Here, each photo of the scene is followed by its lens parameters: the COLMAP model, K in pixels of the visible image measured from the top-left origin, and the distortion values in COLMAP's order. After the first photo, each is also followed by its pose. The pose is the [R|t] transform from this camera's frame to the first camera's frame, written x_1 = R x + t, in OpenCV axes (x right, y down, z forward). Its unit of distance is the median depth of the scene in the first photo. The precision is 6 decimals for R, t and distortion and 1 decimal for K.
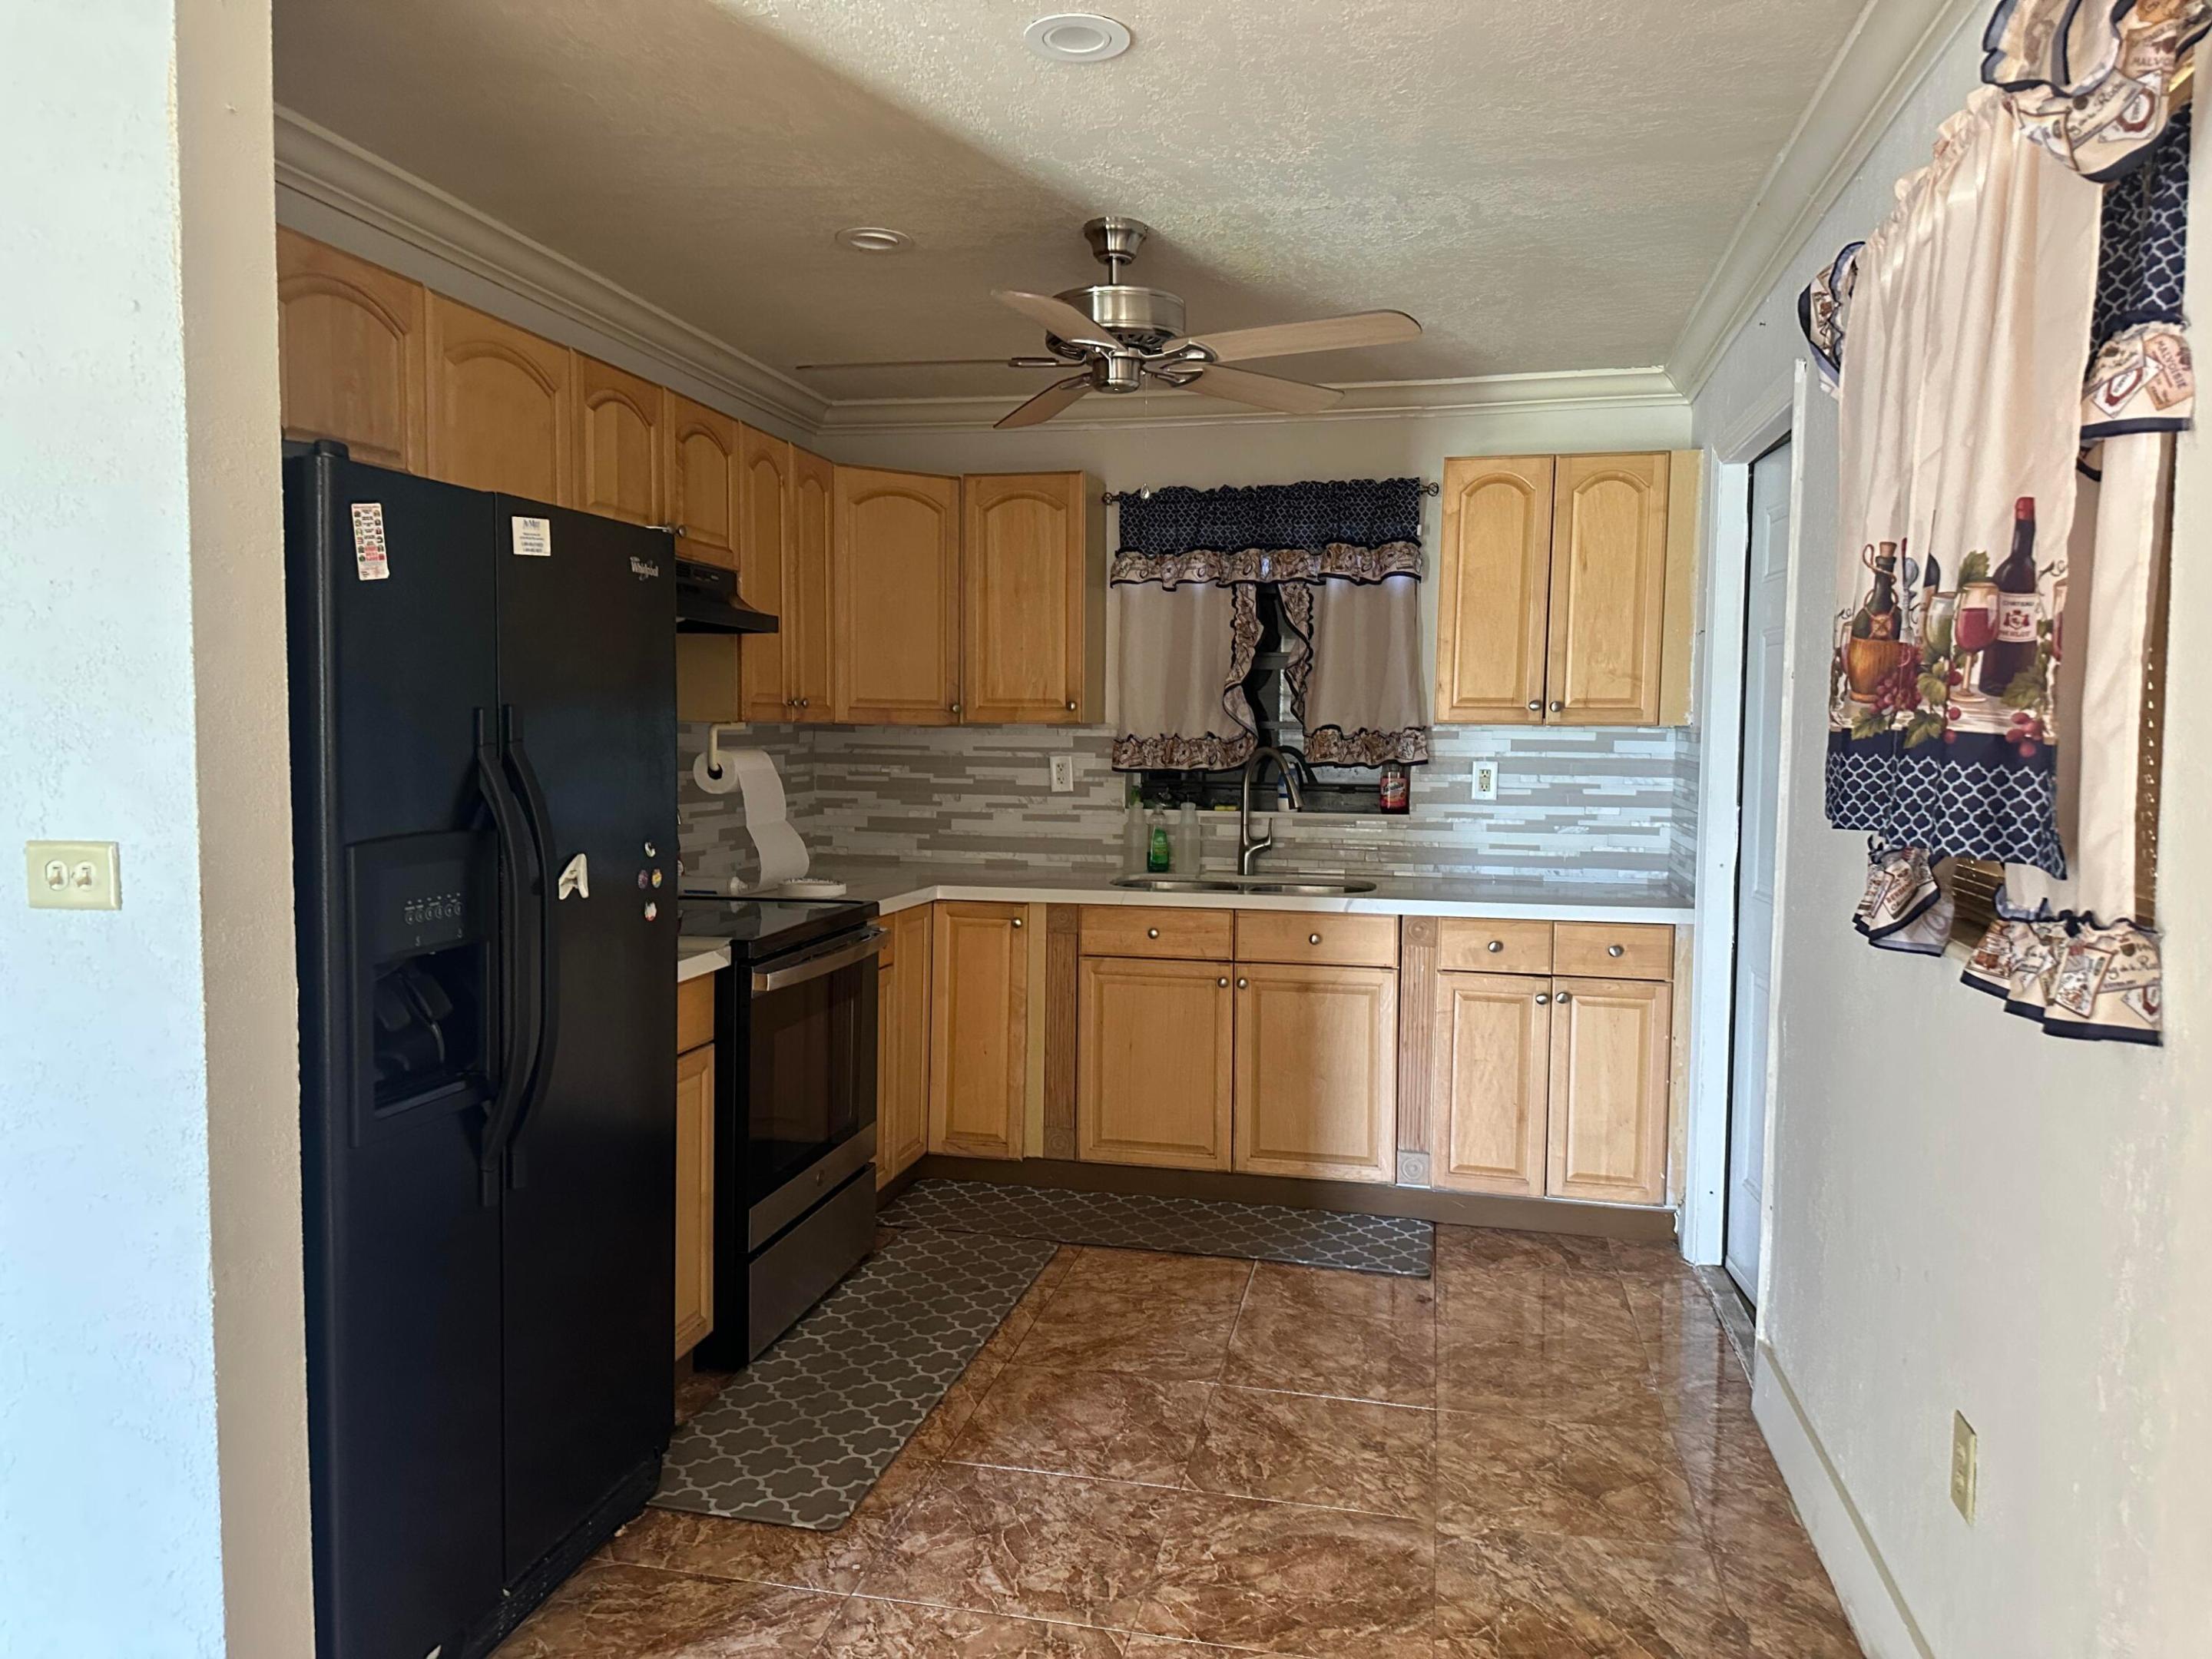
lens RADIAL K [[1495.8, 0, 1128.6], [0, 1495.8, 836.8], [0, 0, 1]] dist [0.080131, -0.109585]
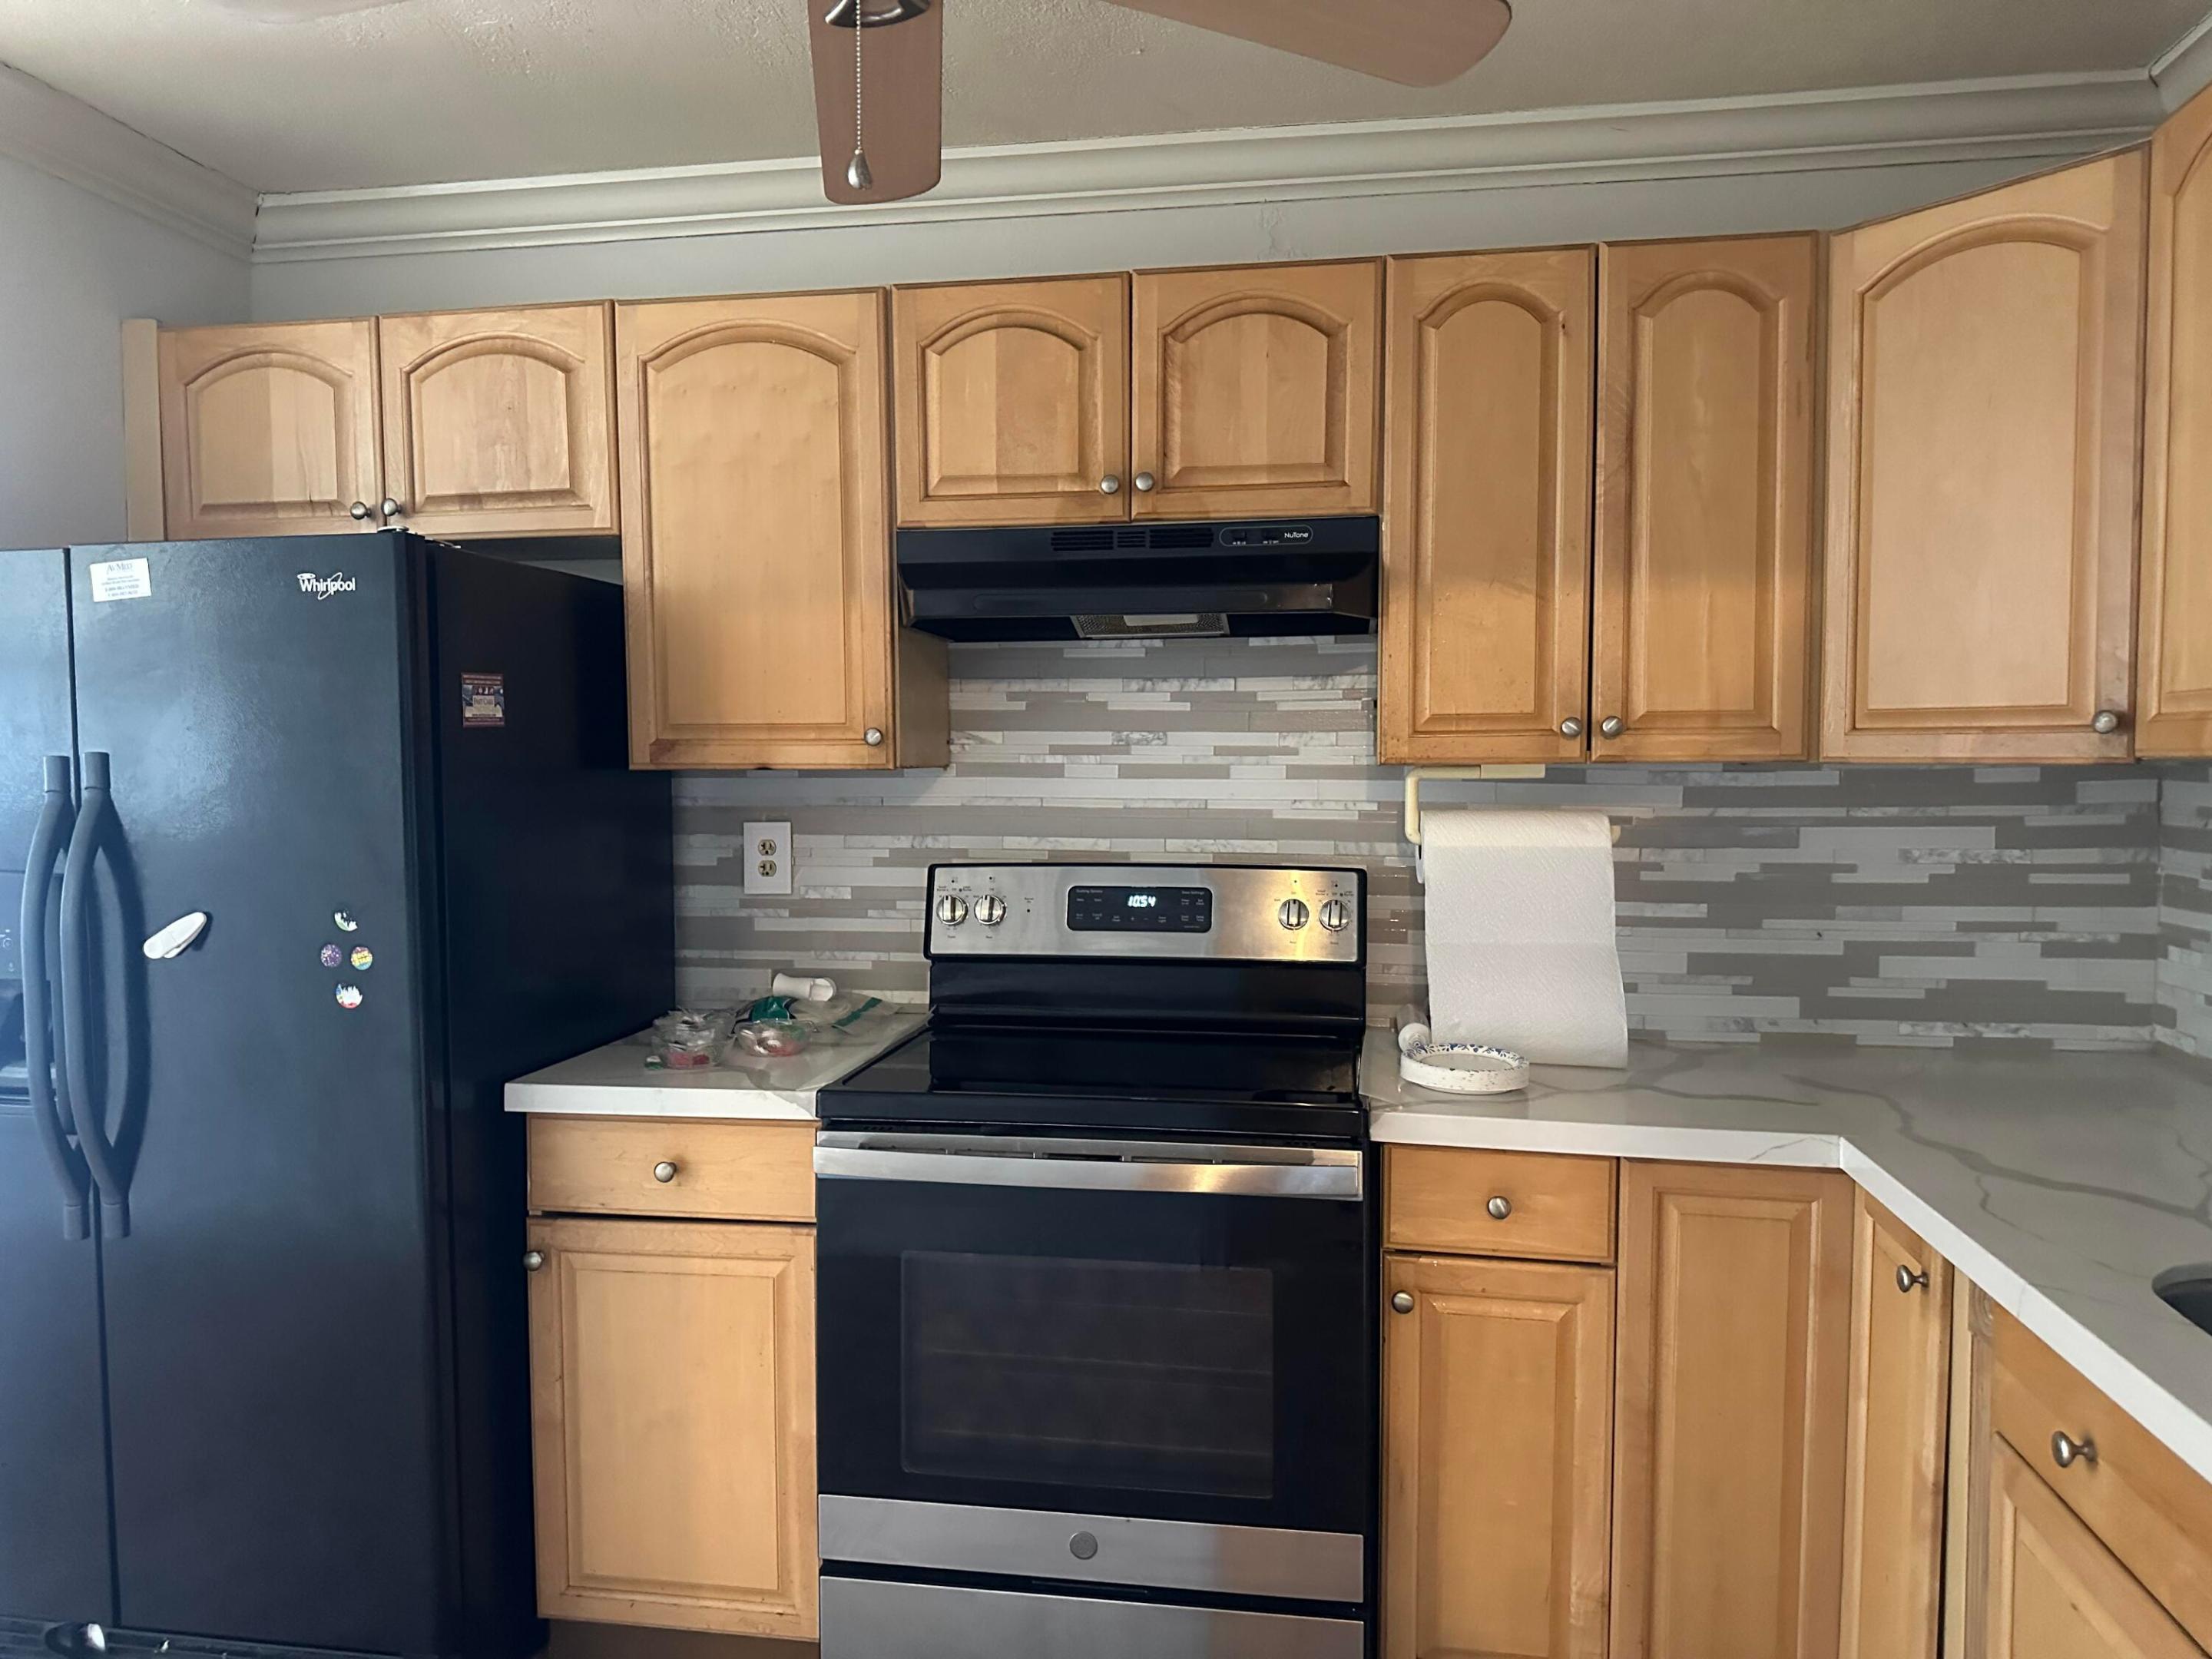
lens RADIAL K [[1533.4, 0, 1116.3], [0, 1533.4, 828.4], [0, 0, 1]] dist [0.099845, -0.140590]
pose [[0.047941, 0.032764, -0.998313, 0.281931], [-0.071655, 0.997000, 0.029280, -0.049912], [0.996277, 0.070130, 0.050144, 0.701574]]
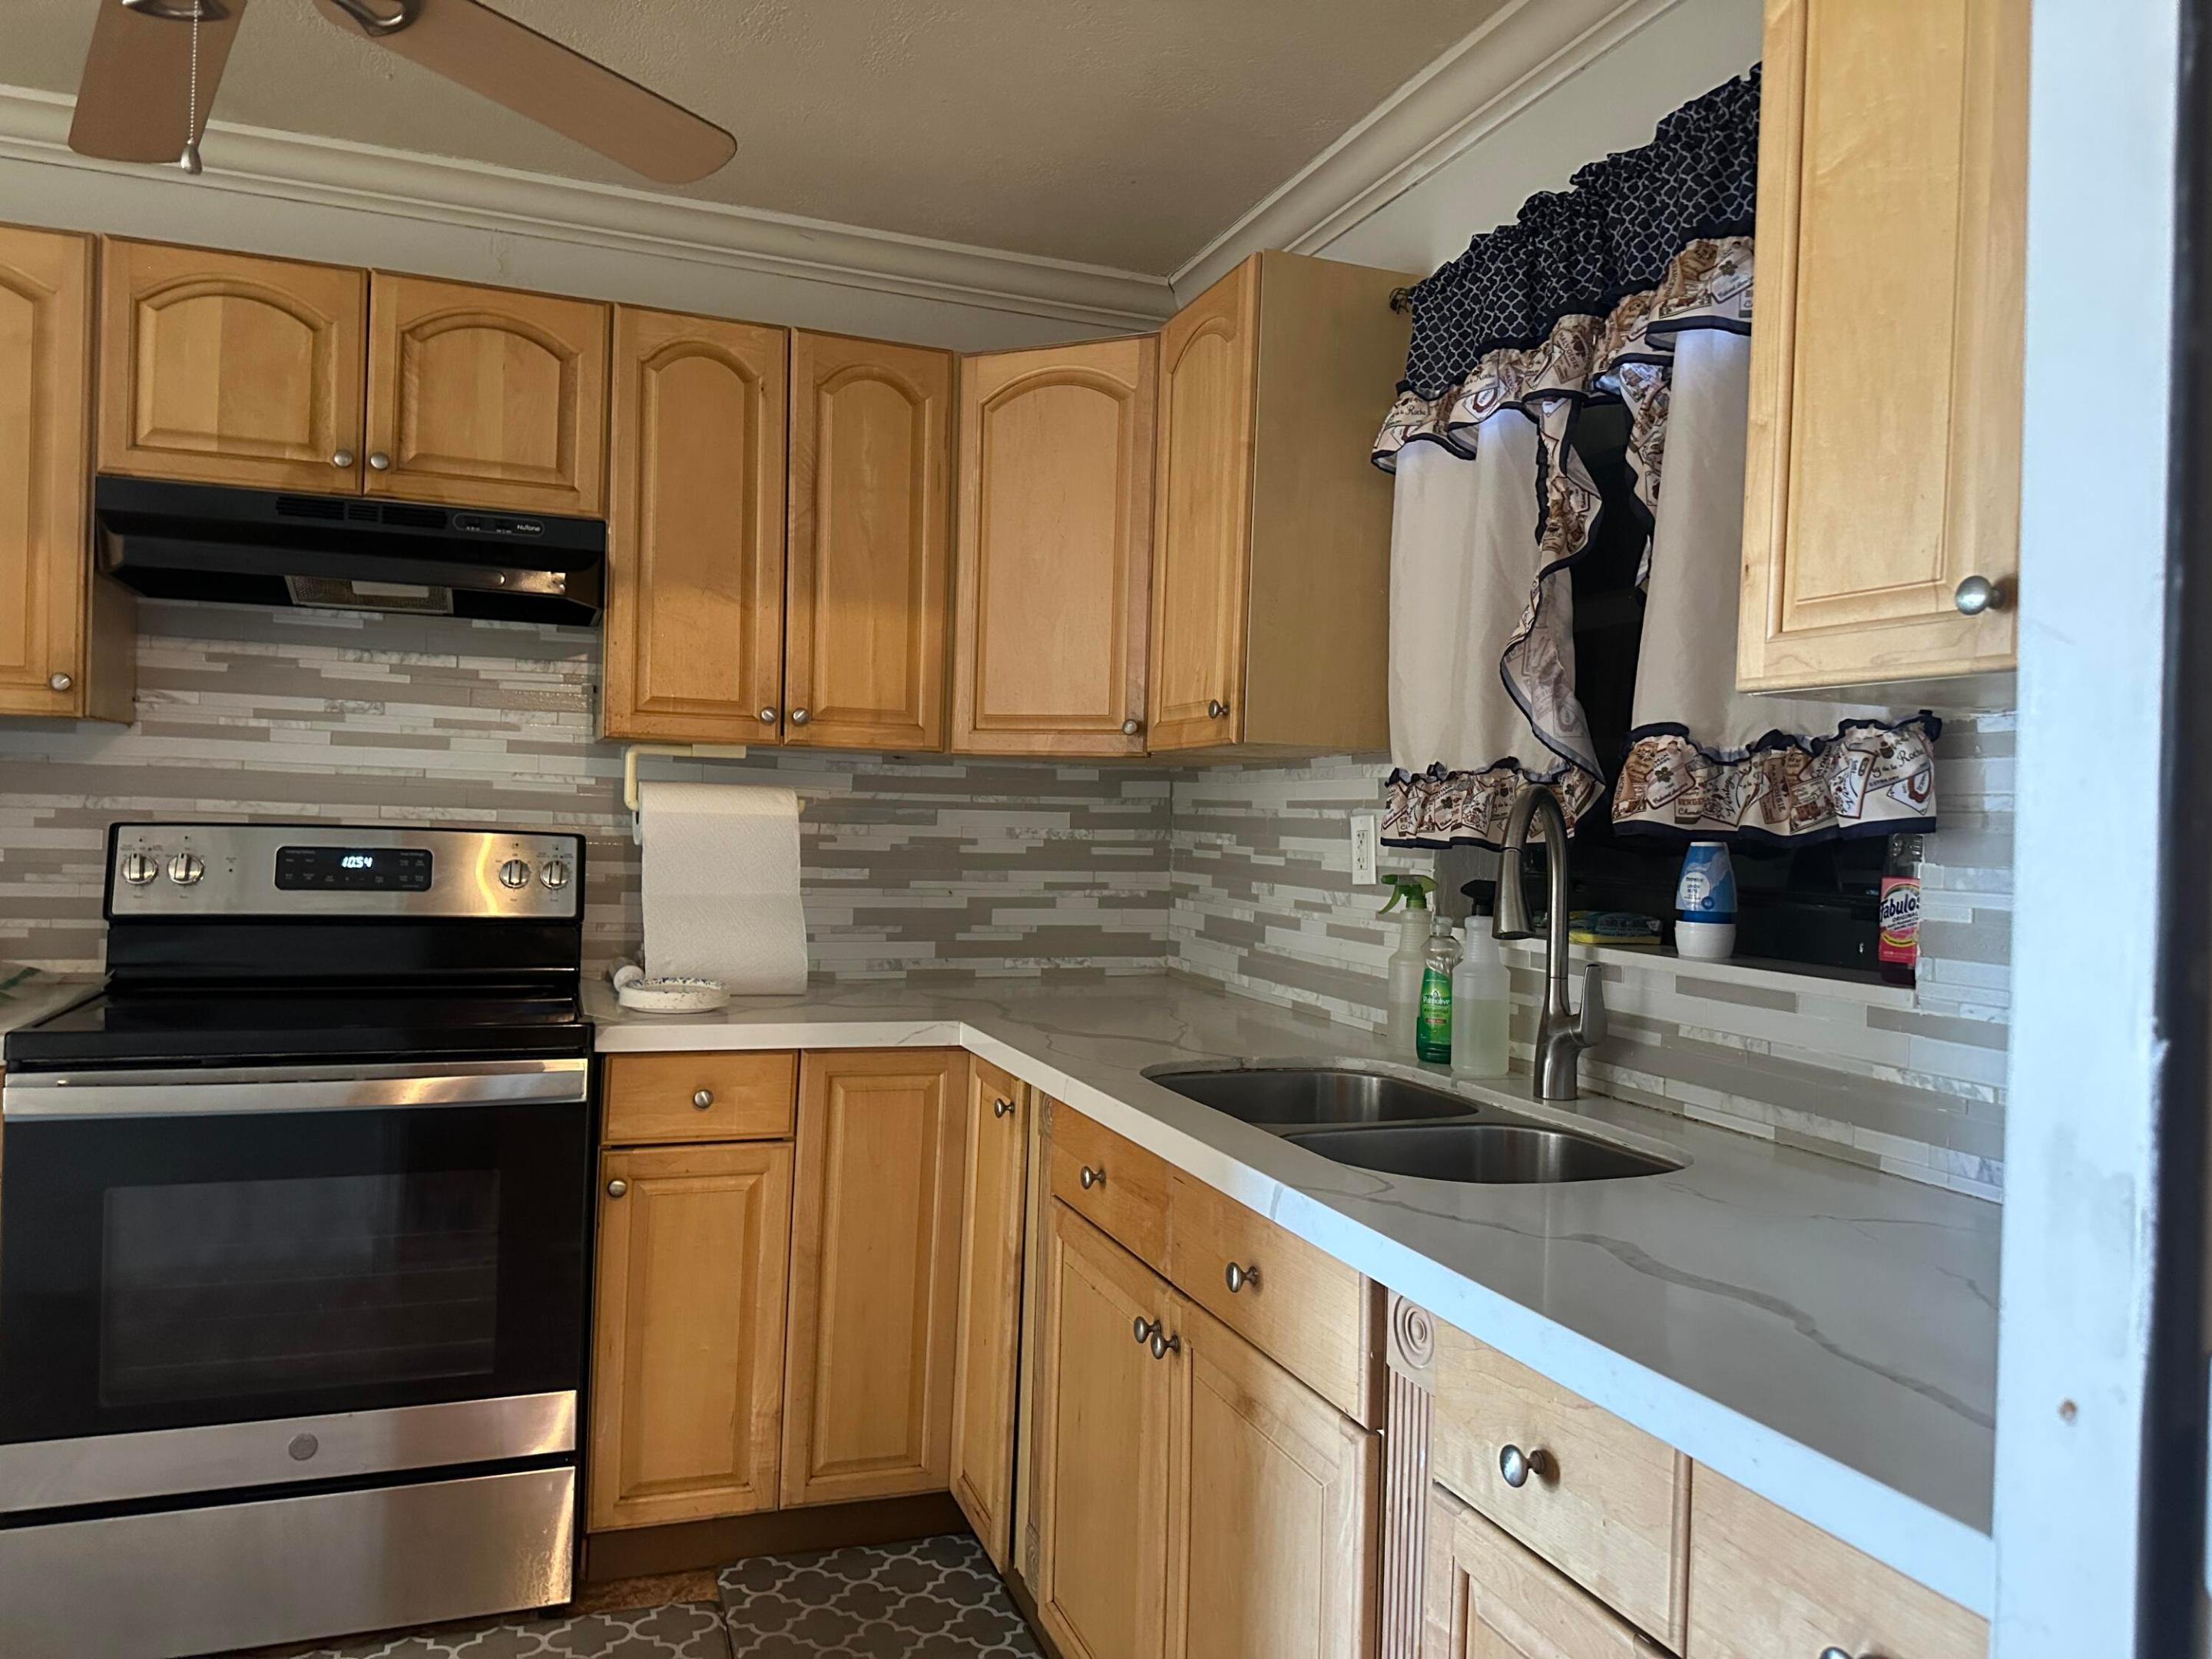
lens RADIAL K [[1533.4, 0, 1116.3], [0, 1533.4, 828.4], [0, 0, 1]] dist [0.099845, -0.140590]
pose [[0.540898, 0.011533, -0.841009, 0.375338], [-0.086581, 0.995358, -0.042035, -0.020545], [0.836620, 0.095552, 0.539386, 0.662169]]
